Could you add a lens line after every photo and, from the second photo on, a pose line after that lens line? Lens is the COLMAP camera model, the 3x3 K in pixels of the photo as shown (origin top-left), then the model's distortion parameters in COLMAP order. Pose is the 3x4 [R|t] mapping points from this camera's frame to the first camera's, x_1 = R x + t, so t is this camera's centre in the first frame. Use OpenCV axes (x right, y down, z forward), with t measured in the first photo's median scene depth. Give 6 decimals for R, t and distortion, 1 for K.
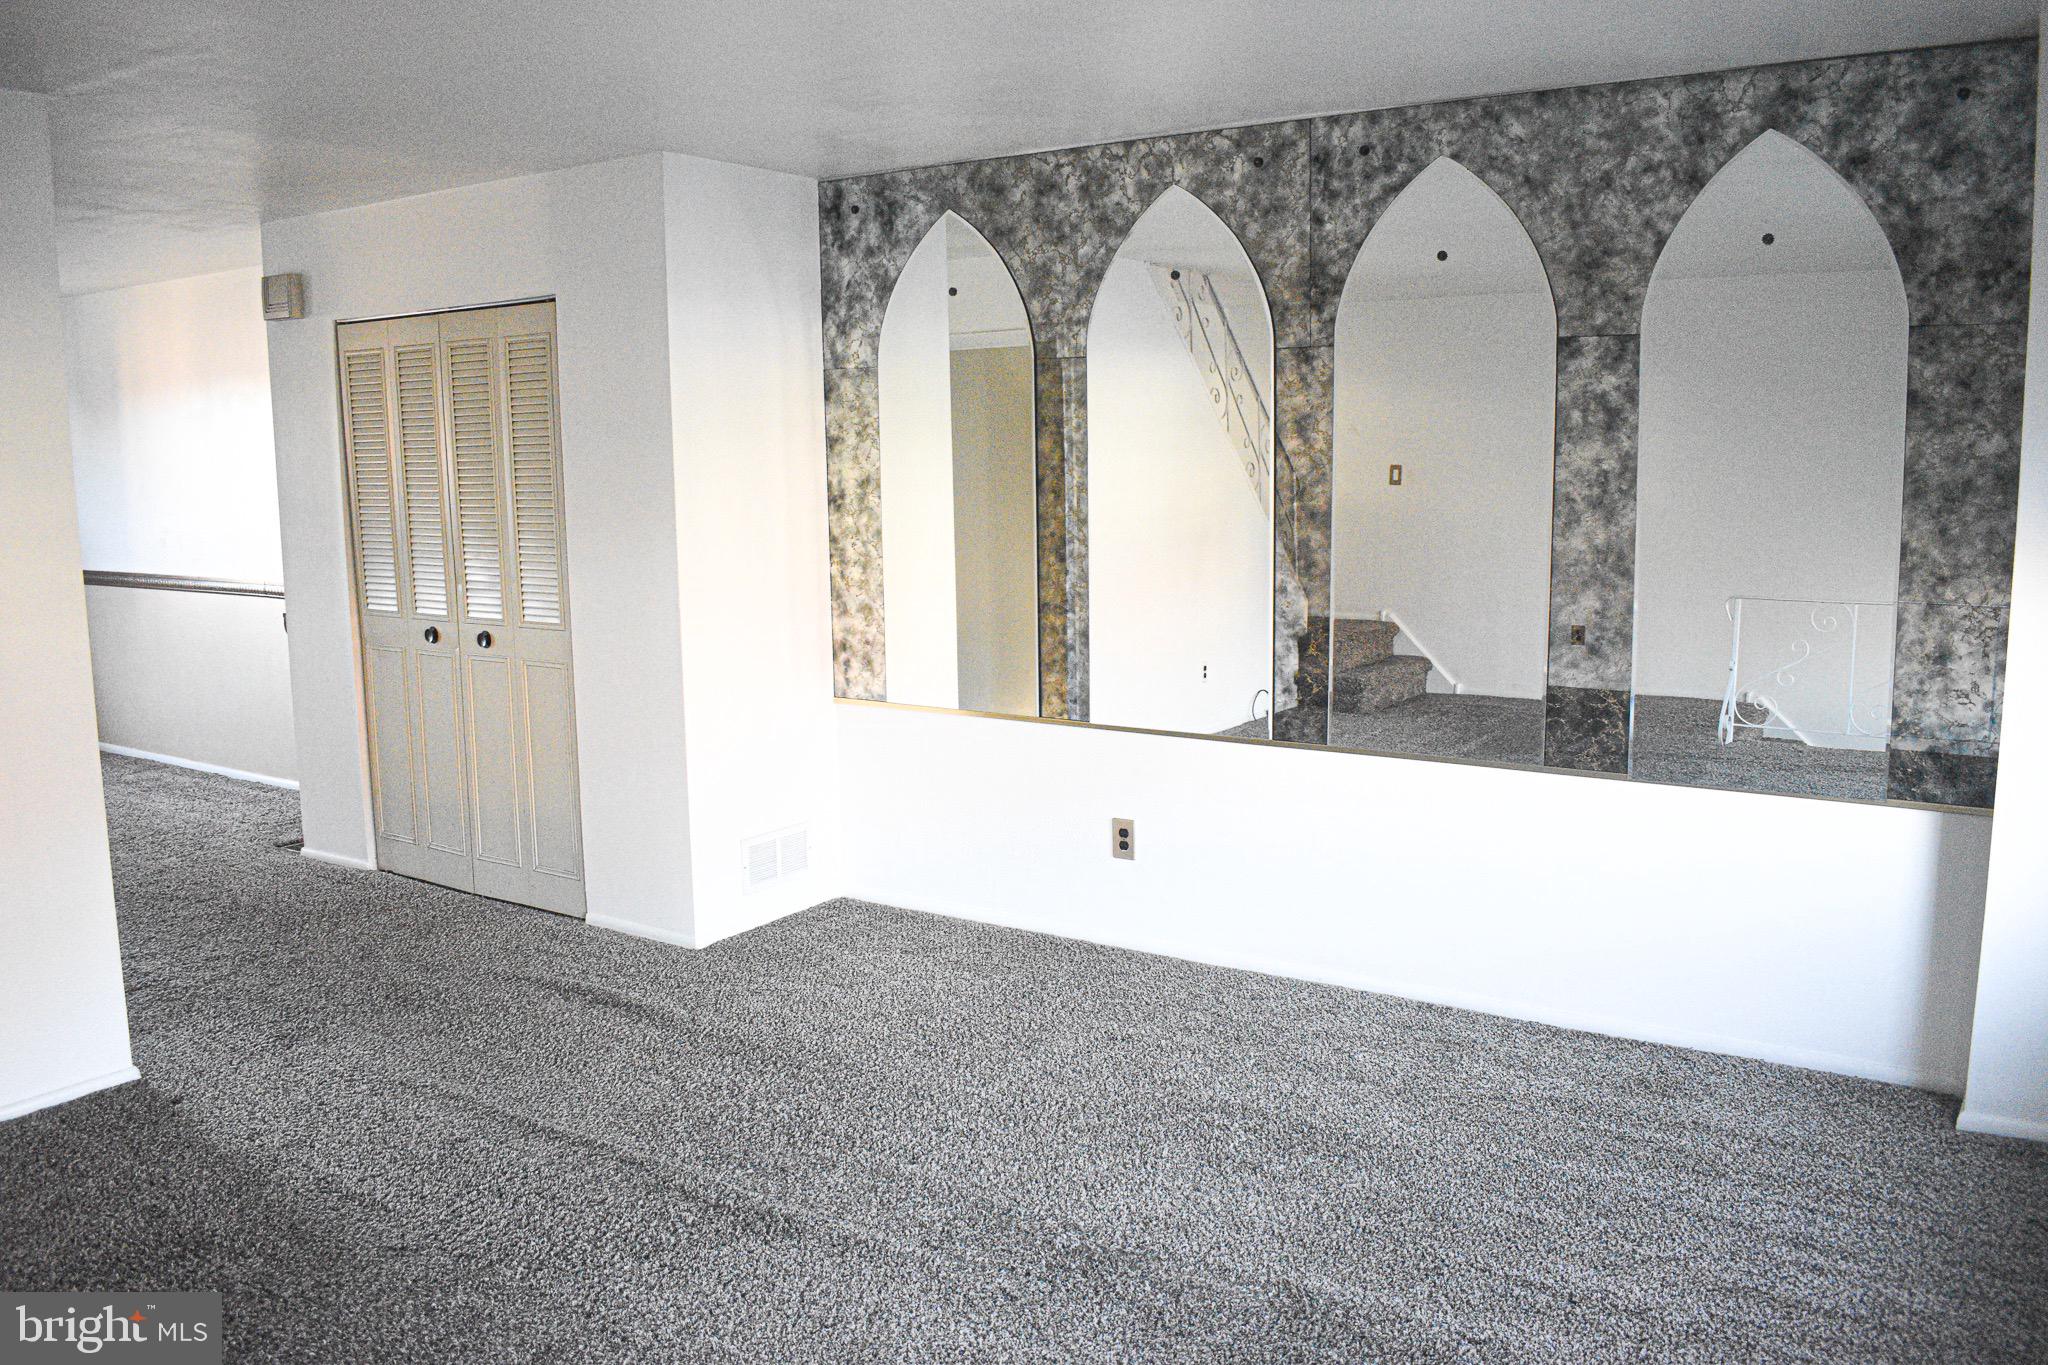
lens RADIAL K [[1610.6, 0, 1022.2], [0, 1610.6, 685.9], [0, 0, 1]] dist [-0.096969, 0.019600]
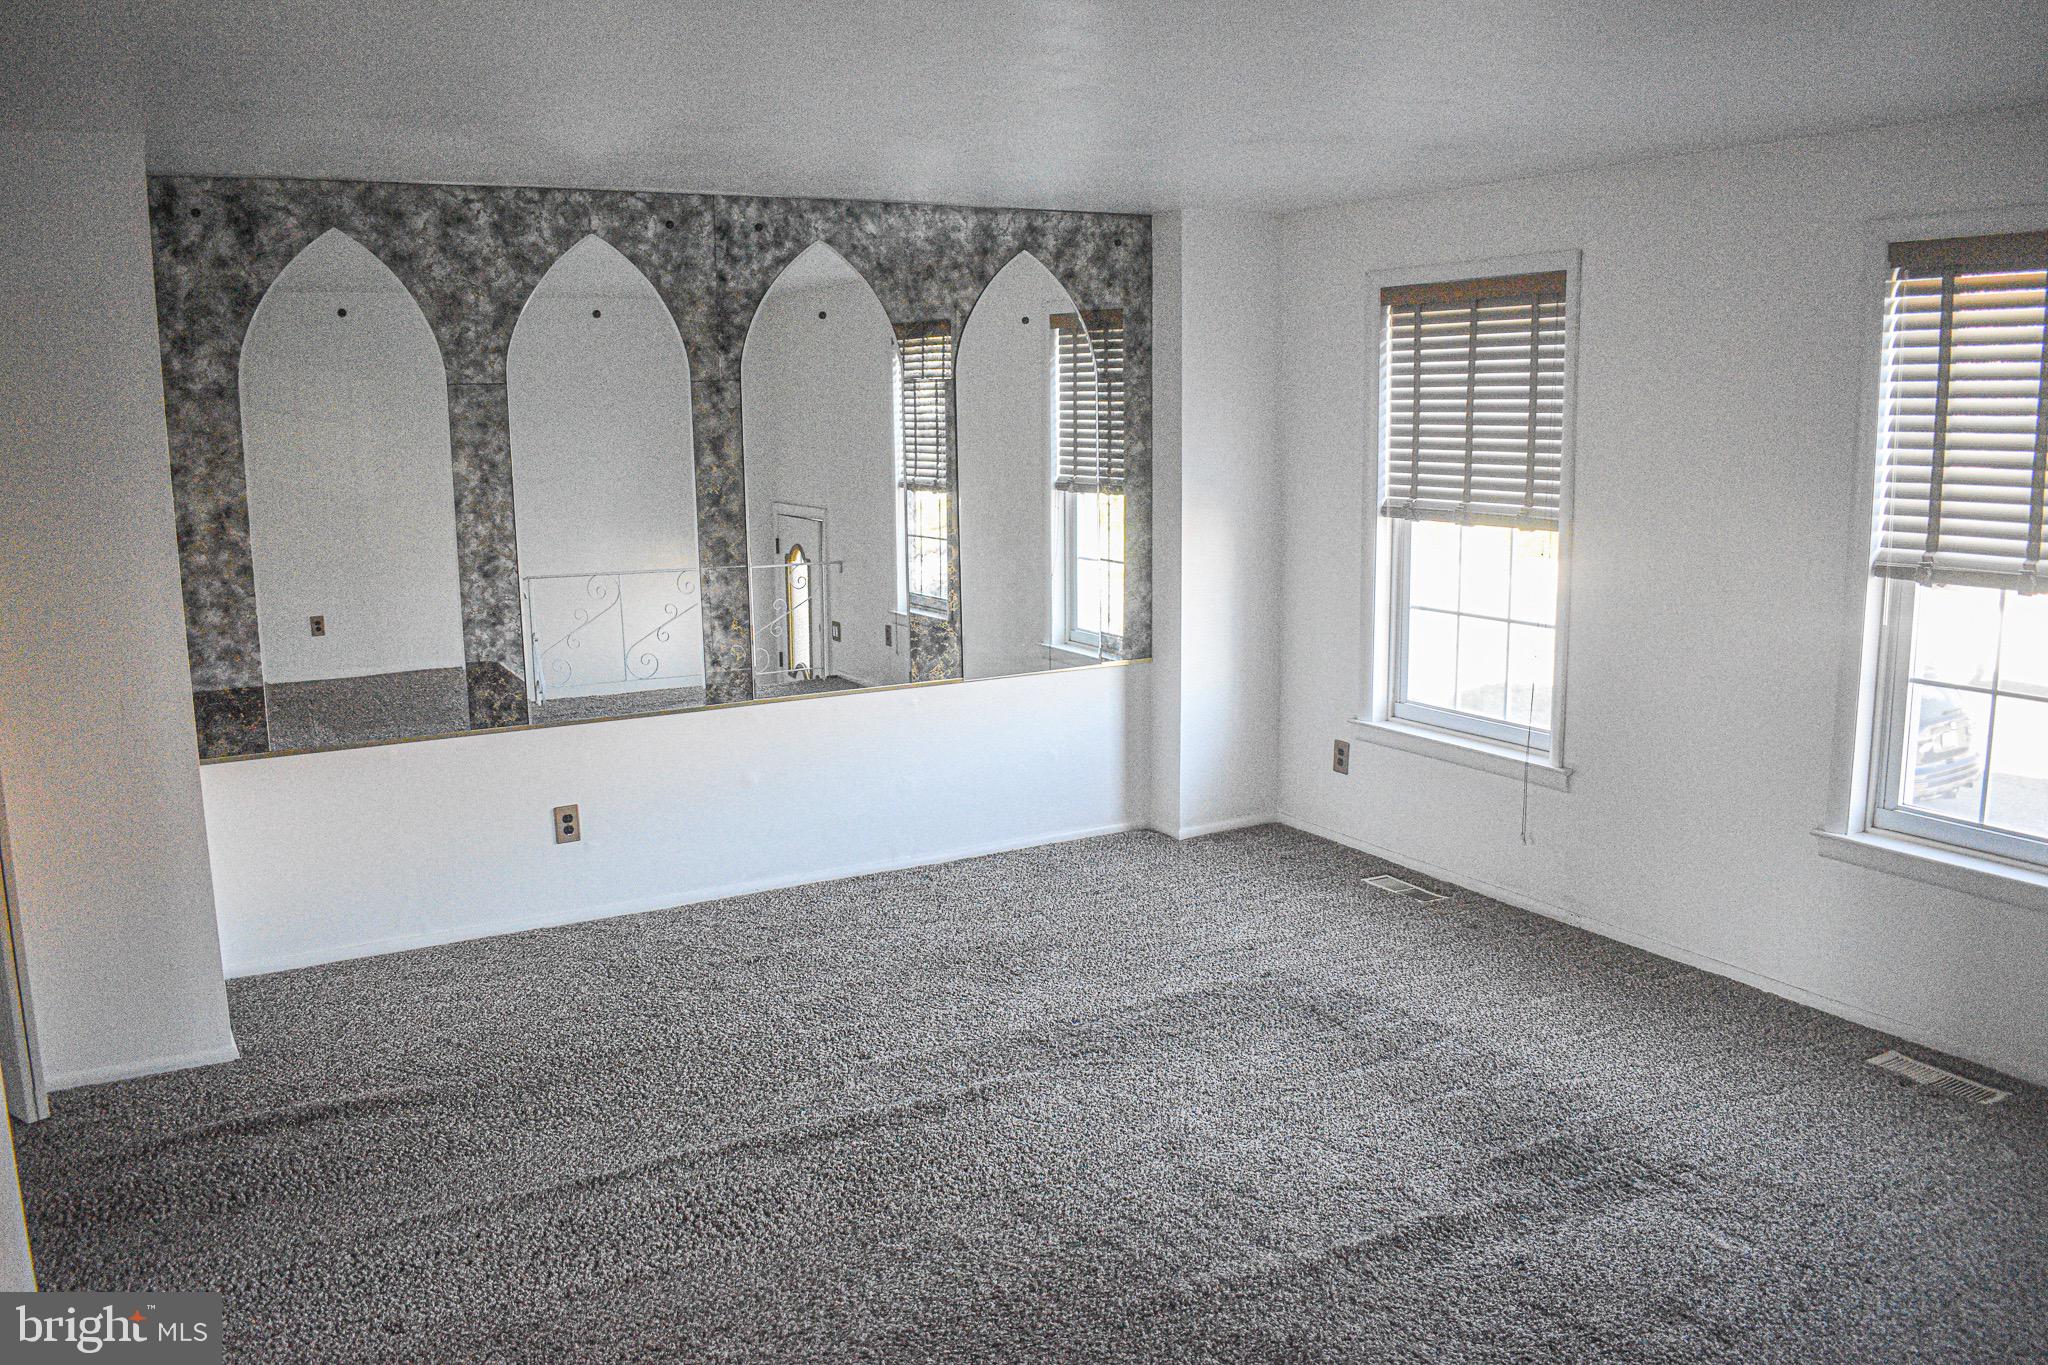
lens RADIAL K [[1610.6, 0, 1020.3], [0, 1610.6, 684.0], [0, 0, 1]] dist [-0.096969, 0.019600]
pose [[0.449371, -0.146868, 0.881190, -0.822815], [0.138368, 0.985932, 0.093764, -0.064288], [-0.882564, 0.079793, 0.463371, 0.240217]]
